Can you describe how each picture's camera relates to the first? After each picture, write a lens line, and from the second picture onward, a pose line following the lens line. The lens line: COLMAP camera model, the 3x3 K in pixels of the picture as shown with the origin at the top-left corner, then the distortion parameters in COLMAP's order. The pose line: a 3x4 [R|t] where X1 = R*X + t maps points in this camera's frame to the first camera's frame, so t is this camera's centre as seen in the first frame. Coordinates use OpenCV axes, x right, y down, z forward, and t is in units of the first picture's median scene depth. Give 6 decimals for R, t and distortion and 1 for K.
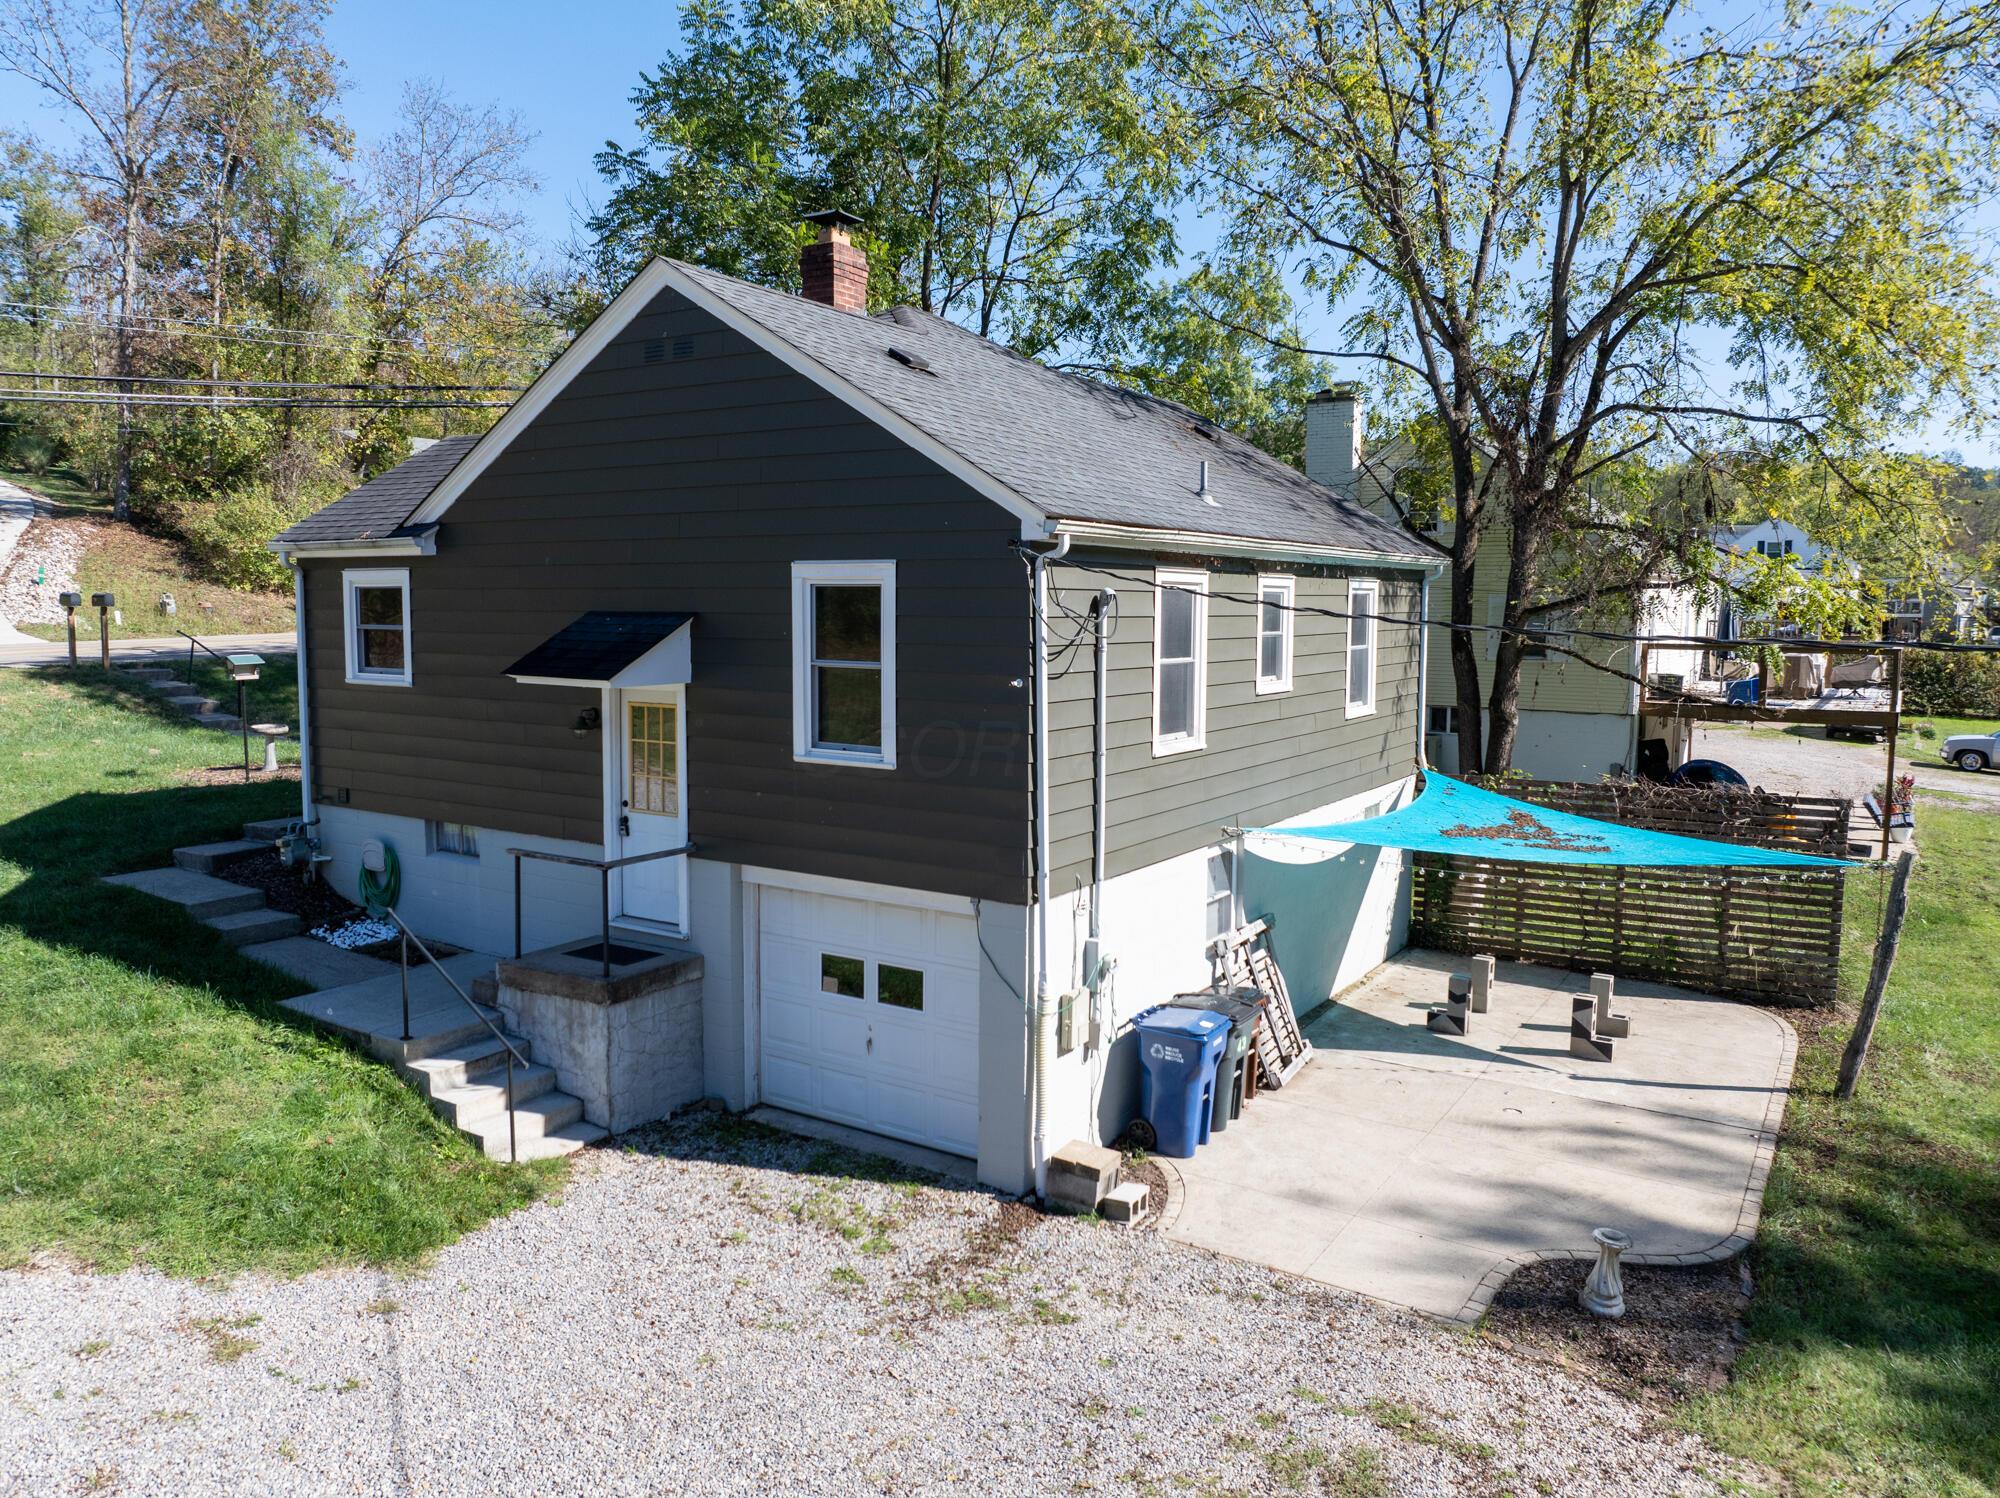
lens RADIAL K [[1399.7, 0, 1014.5], [0, 1399.7, 750.3], [0, 0, 1]] dist [-0.060296, 0.034320]
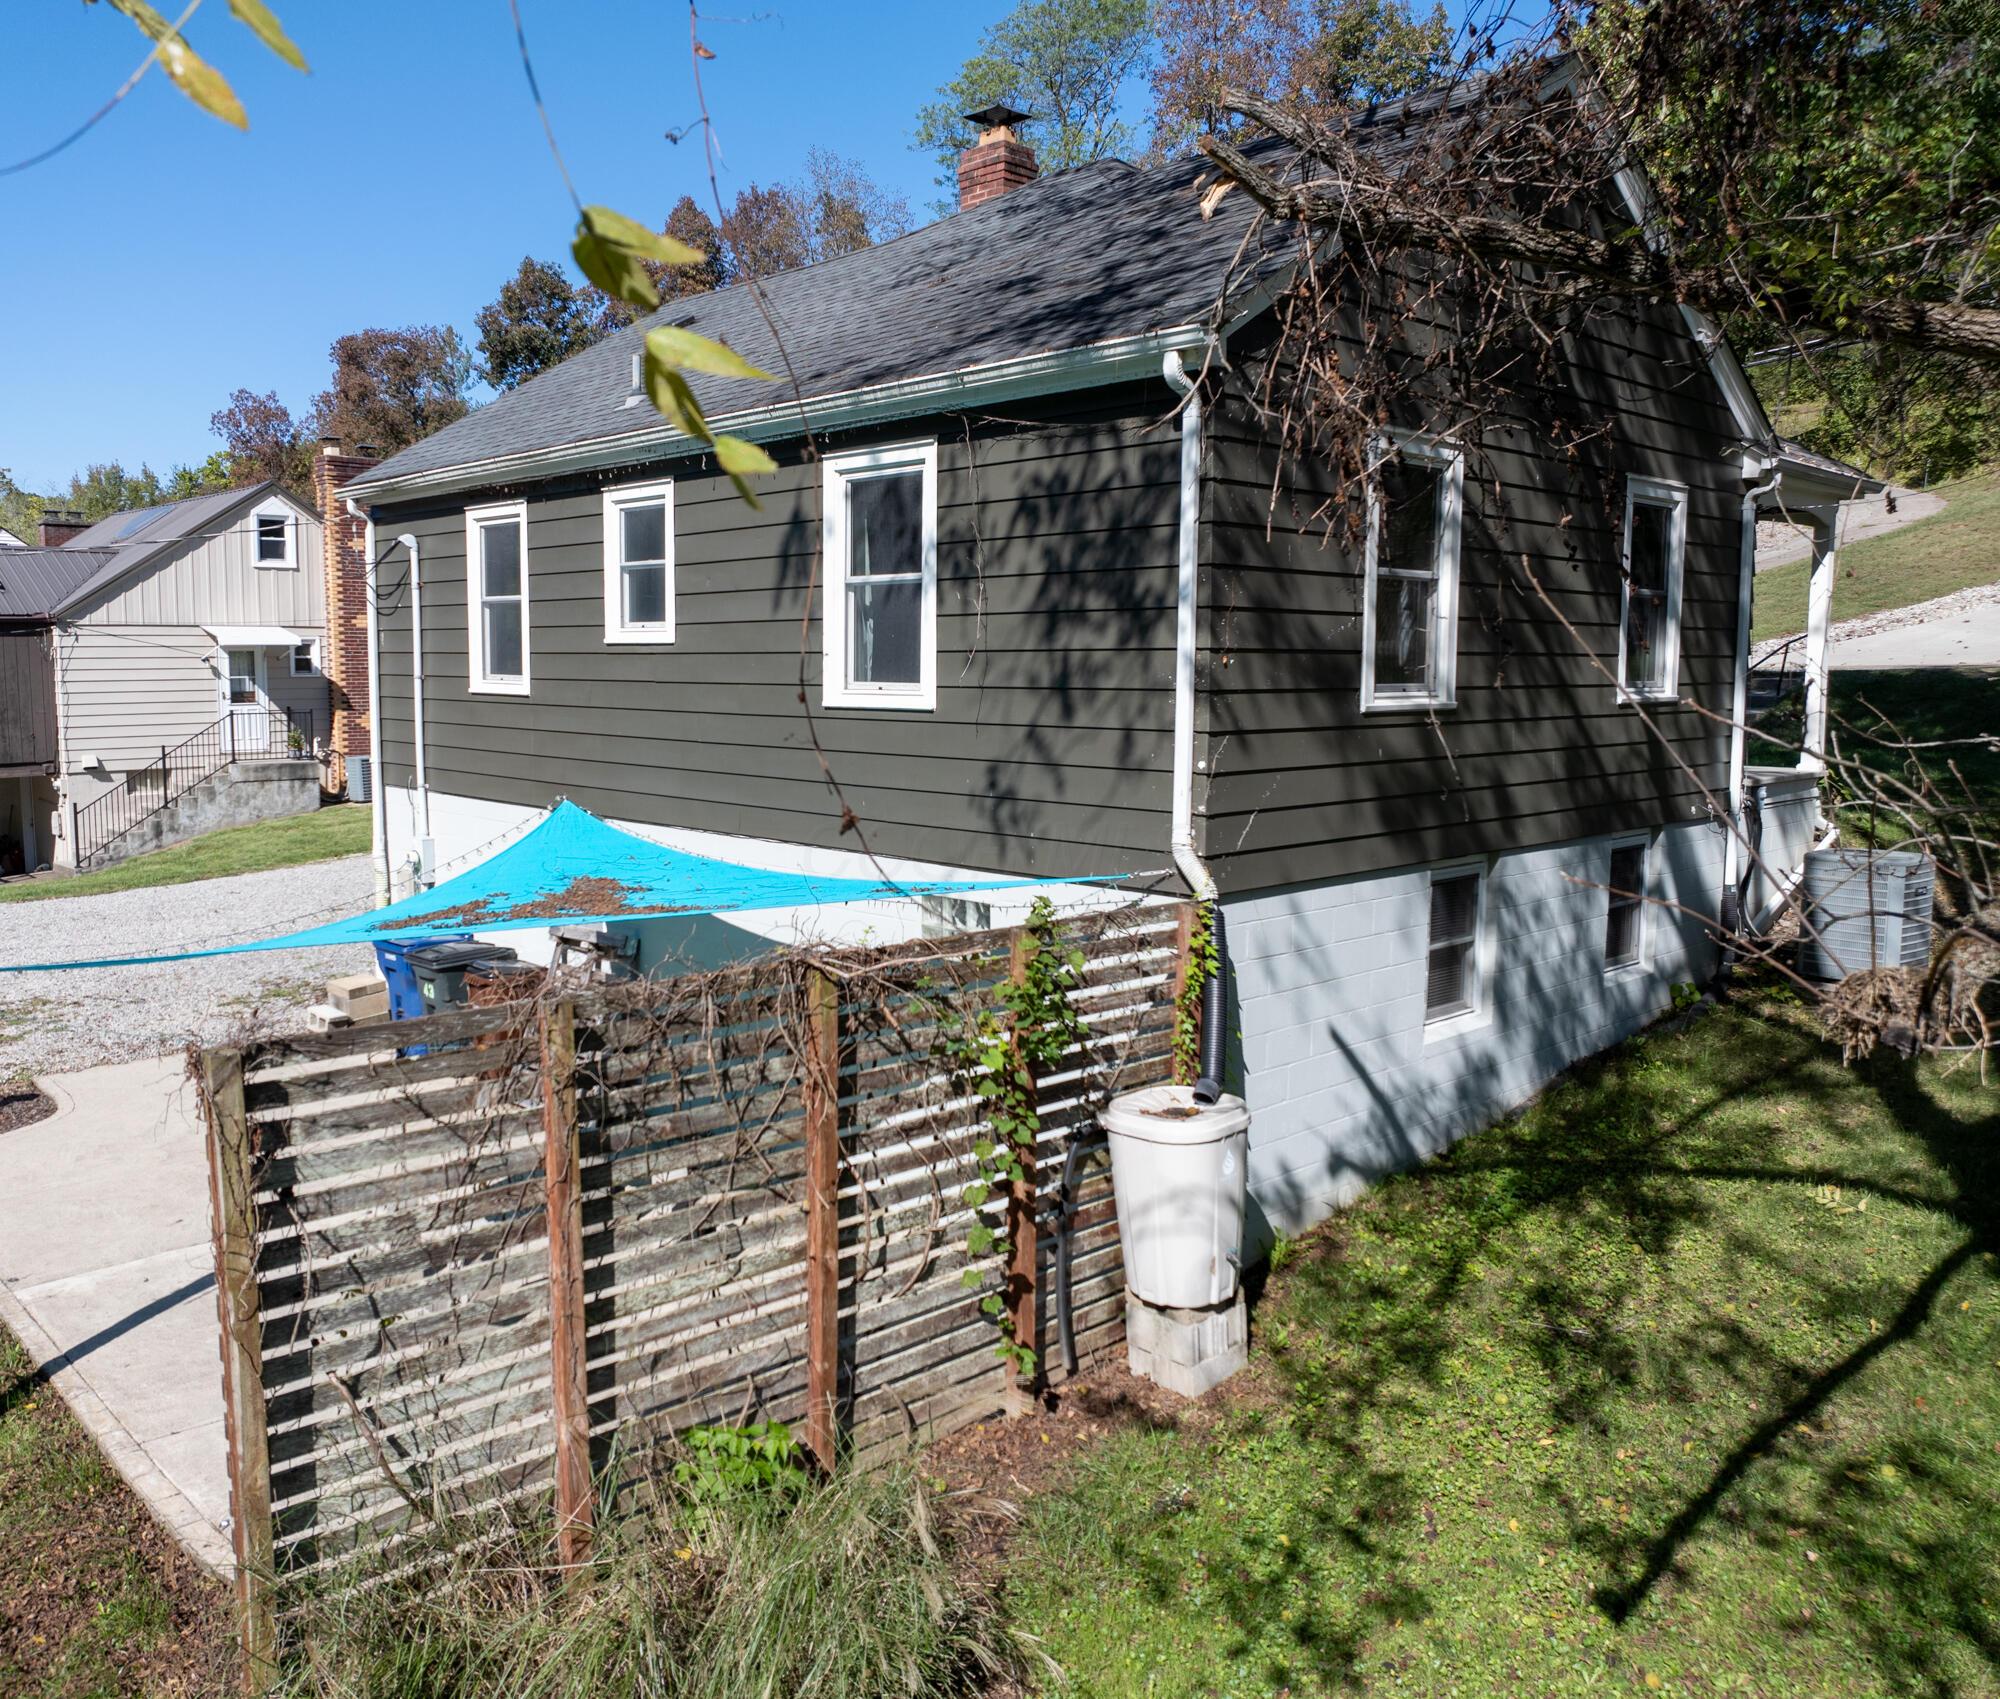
lens RADIAL K [[1591.2, 0, 891.0], [0, 1591.2, 846.0], [0, 0, 1]] dist [-0.038810, -0.001786]
pose [[-0.256426, 0.113046, -0.959930, 1.039392], [-0.097554, 0.985039, 0.142062, -0.072429], [0.961628, 0.130073, -0.241561, 1.438792]]
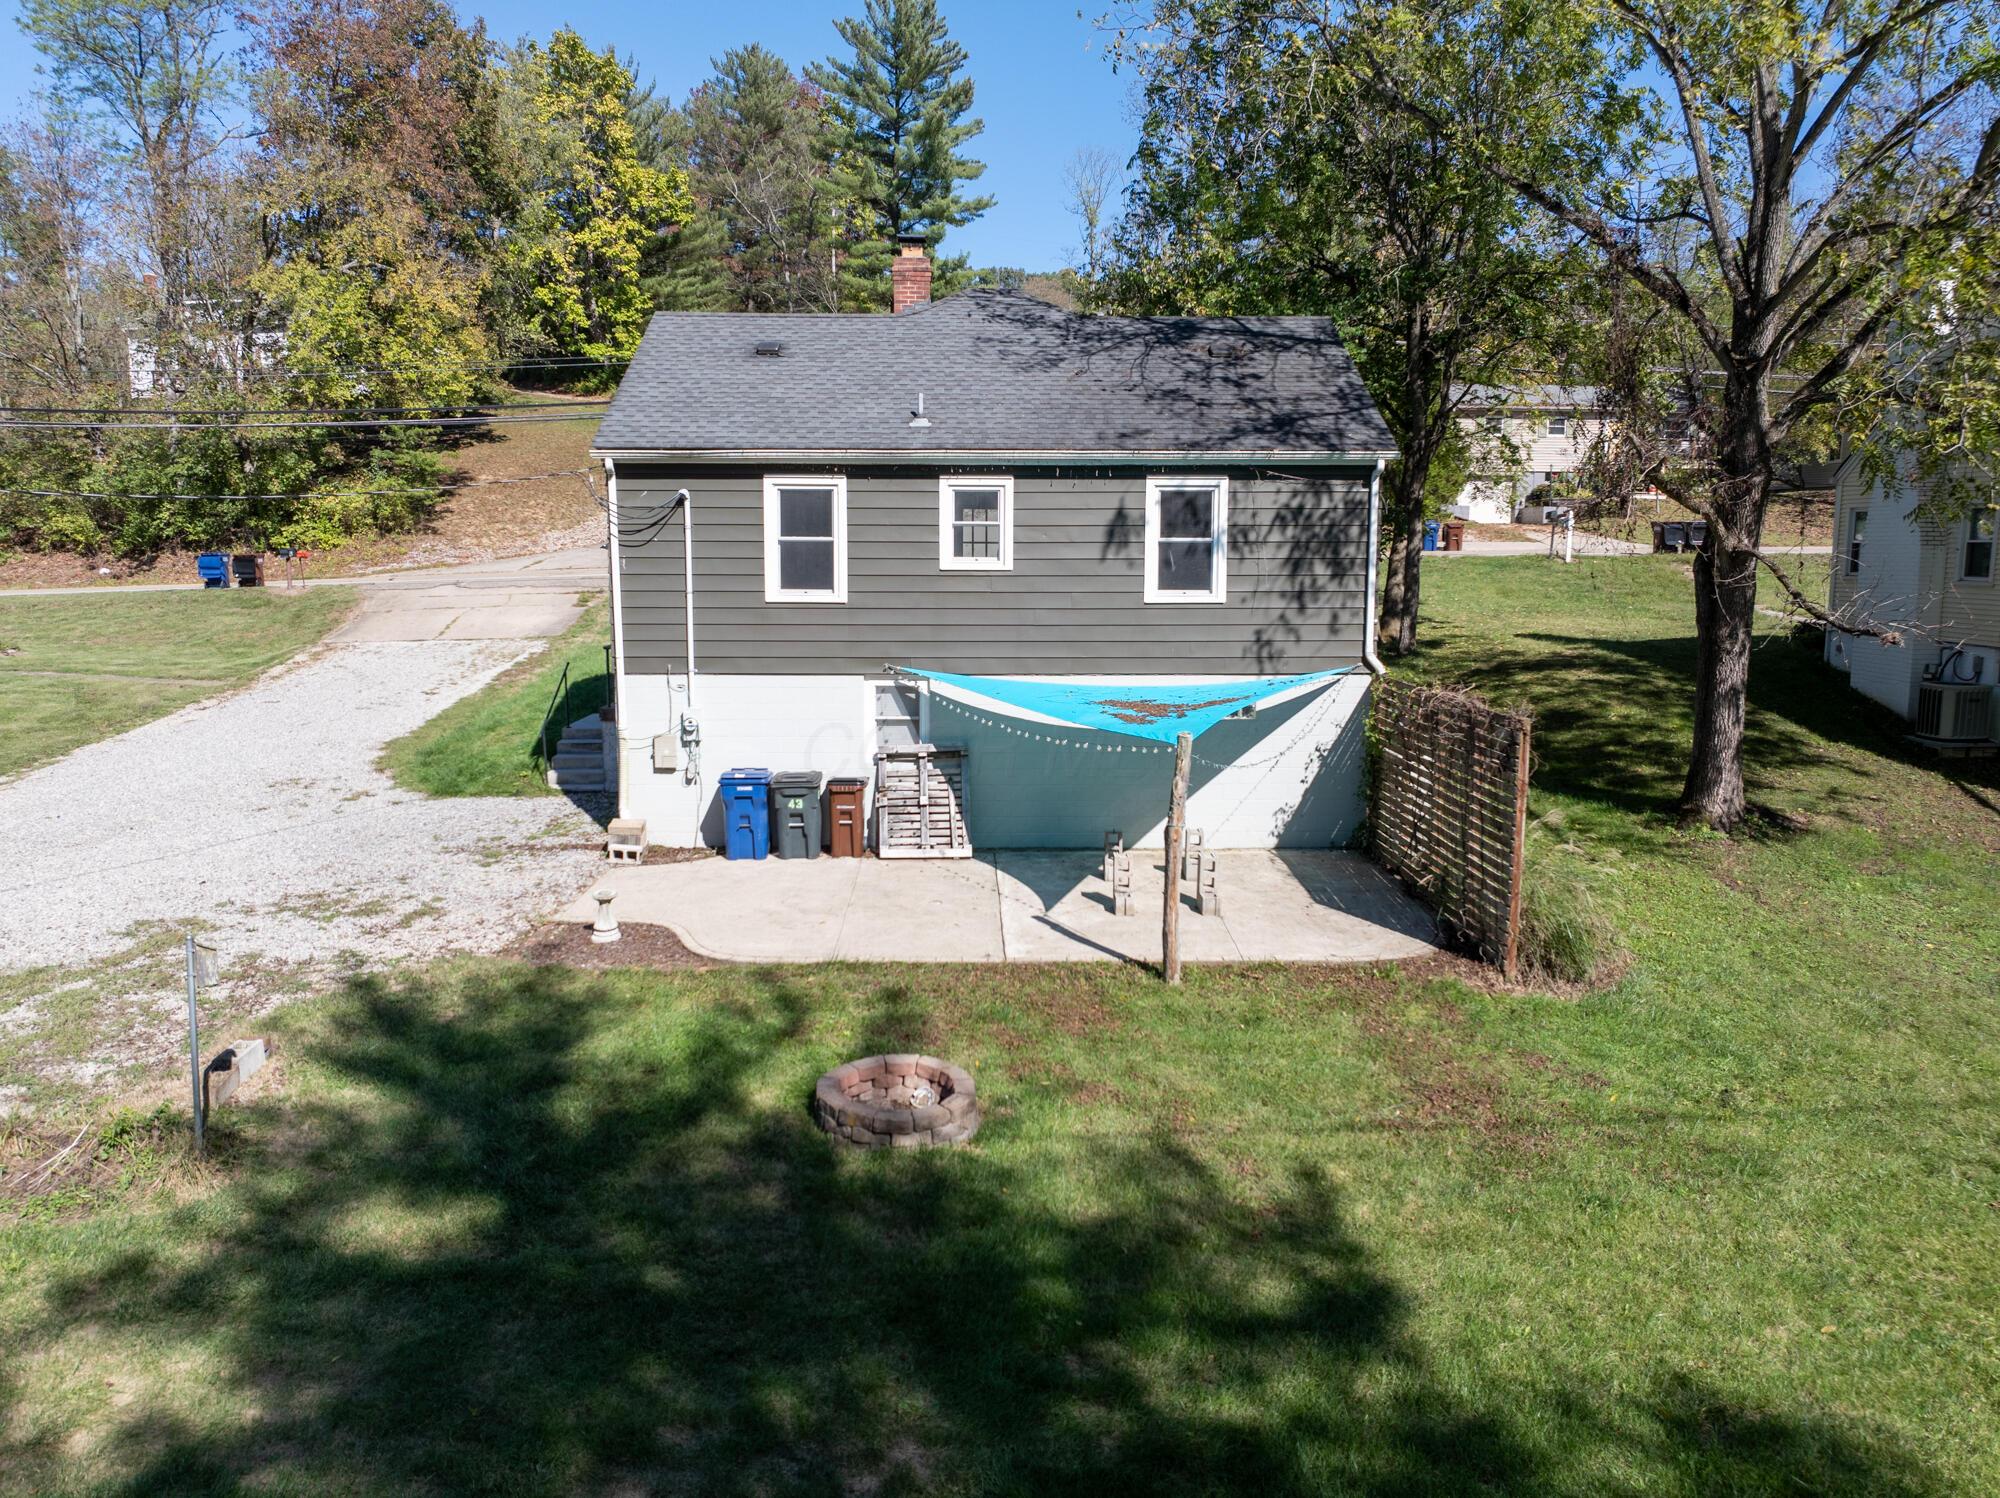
lens RADIAL K [[1399.7, 0, 1016.2], [0, 1399.7, 753.9], [0, 0, 1]] dist [-0.060296, 0.034320]
pose [[0.569353, 0.121511, -0.813064, 1.344463], [-0.084288, 0.992432, 0.089295, 0.008993], [0.817761, 0.017691, 0.575286, 0.325496]]
